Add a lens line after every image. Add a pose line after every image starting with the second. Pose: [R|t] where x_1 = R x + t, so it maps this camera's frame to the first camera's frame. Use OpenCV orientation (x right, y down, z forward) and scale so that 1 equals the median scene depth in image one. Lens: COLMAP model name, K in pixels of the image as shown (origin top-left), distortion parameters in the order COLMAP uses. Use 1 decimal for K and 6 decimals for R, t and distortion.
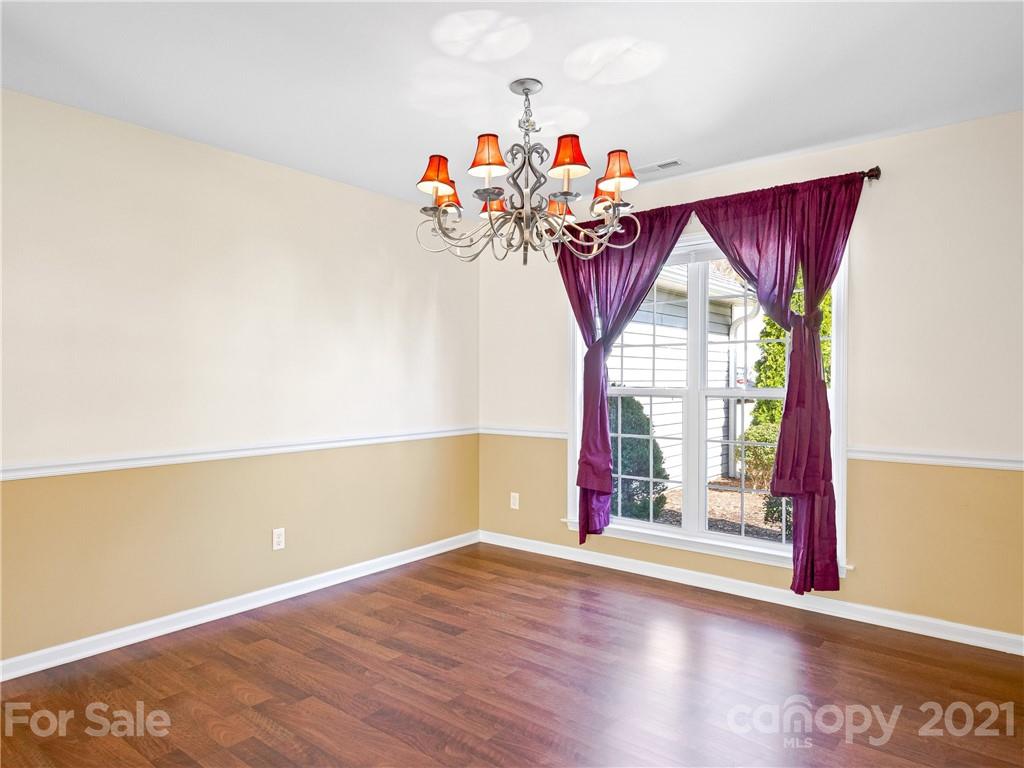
lens RADIAL K [[615.2, 0, 512.0], [0, 615.2, 384.0], [0, 0, 1]] dist [0.033193, -0.000232]
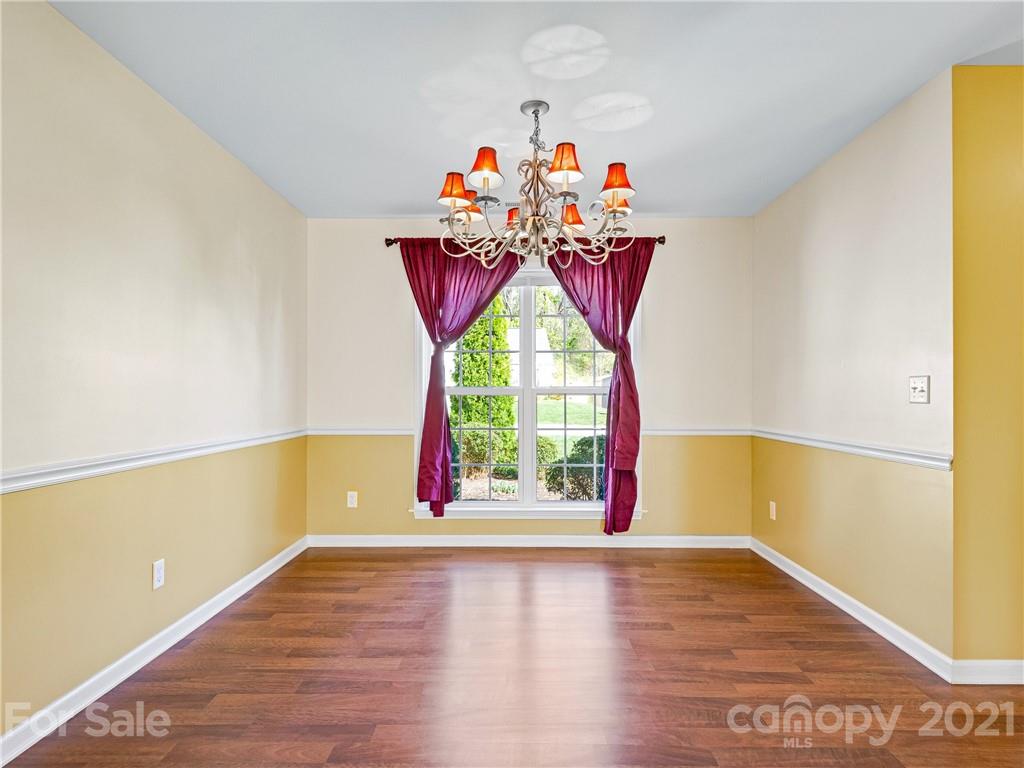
lens RADIAL K [[529.8, 0, 512.0], [0, 529.8, 384.0], [0, 0, 1]] dist [0.025286, 0.000031]
pose [[0.807204, 0.010049, 0.590186, -0.392802], [0.004816, 0.999710, -0.023610, 0.028041], [-0.590252, 0.021900, 0.806922, 0.175285]]
